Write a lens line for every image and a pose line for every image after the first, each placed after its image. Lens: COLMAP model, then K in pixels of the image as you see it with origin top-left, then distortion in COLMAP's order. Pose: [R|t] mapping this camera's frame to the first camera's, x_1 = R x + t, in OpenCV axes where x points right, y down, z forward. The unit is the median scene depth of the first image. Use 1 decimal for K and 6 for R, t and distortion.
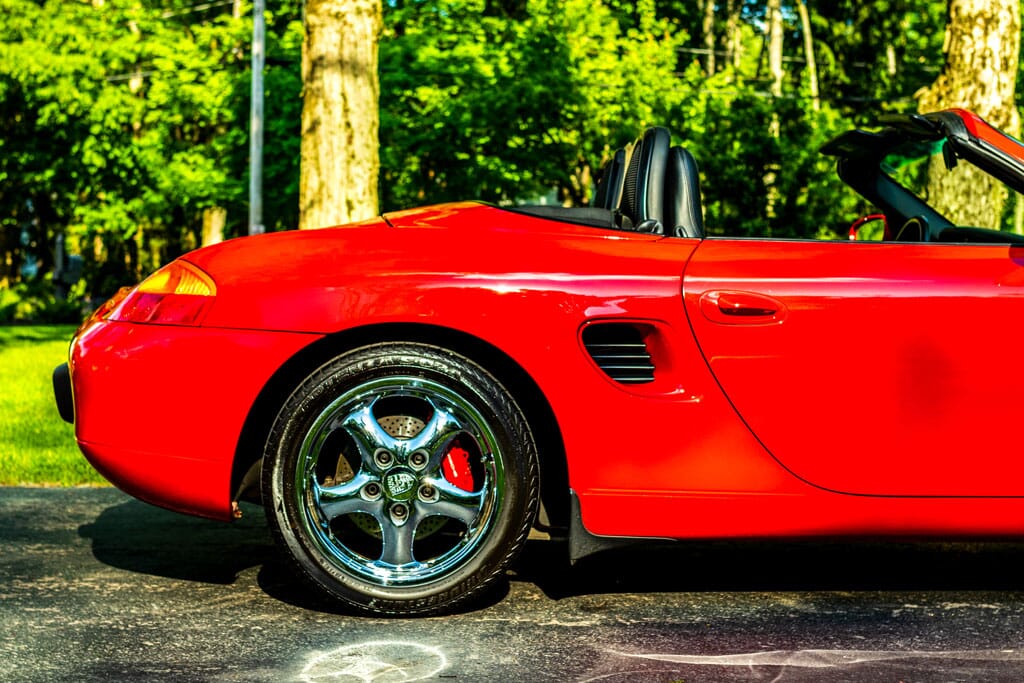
lens RADIAL K [[1756.8, 0, 466.3], [0, 1756.8, 322.1], [0, 0, 1]] dist [-0.001107, 0.000000]
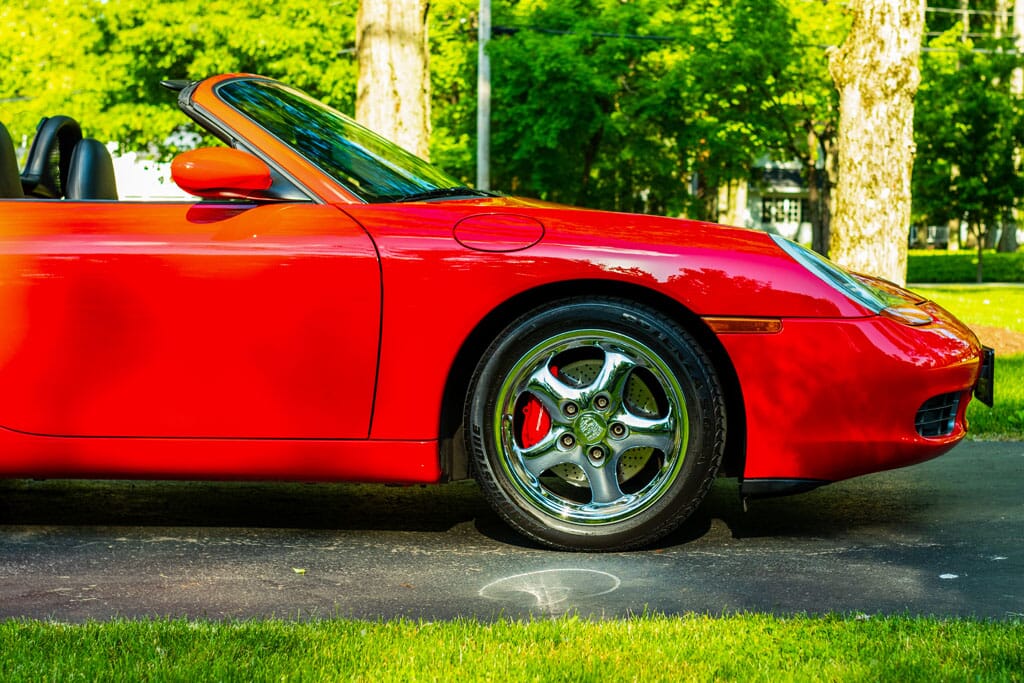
lens RADIAL K [[1756.8, 0, 575.3], [0, 1756.8, 311.8], [0, 0, 1]] dist [-0.001107, 0.000000]
pose [[0.991523, -0.004430, -0.129855, 0.248618], [0.006257, 0.999887, 0.013669, 0.003383], [0.129780, -0.014366, 0.991439, -0.010881]]
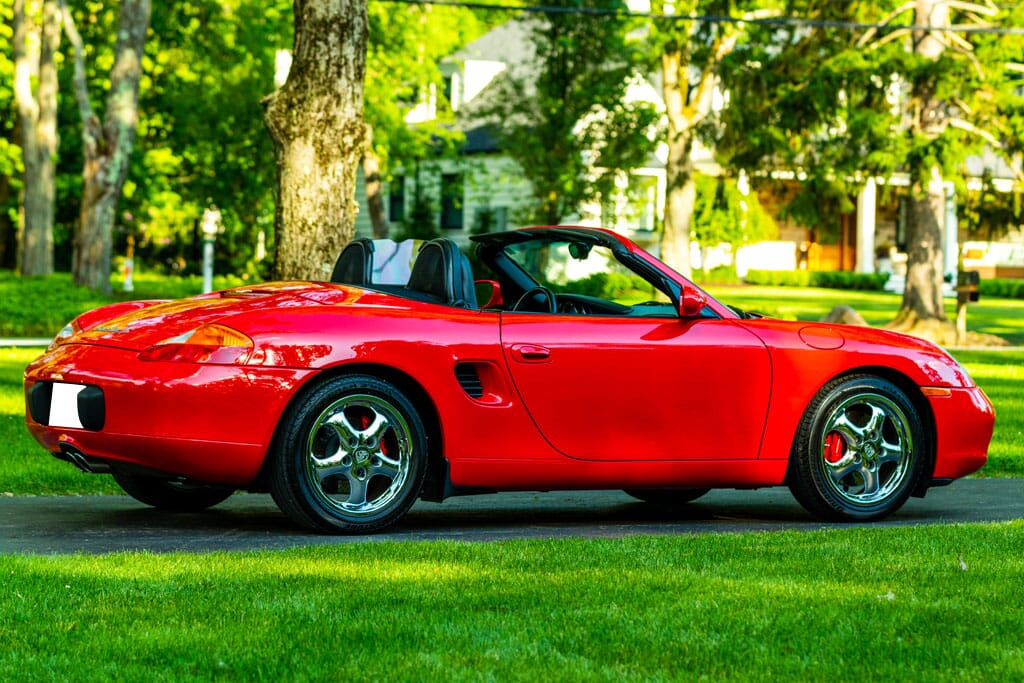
lens RADIAL K [[3905.5, 0, 512.0], [0, 3905.5, 341.6], [0, 0, 1]] dist [-0.012727, 0.000000]
pose [[0.876265, 0.000292, 0.481830, -0.619157], [-0.002567, 0.999988, 0.004062, -0.012847], [-0.481823, -0.004796, 0.876256, -0.854969]]
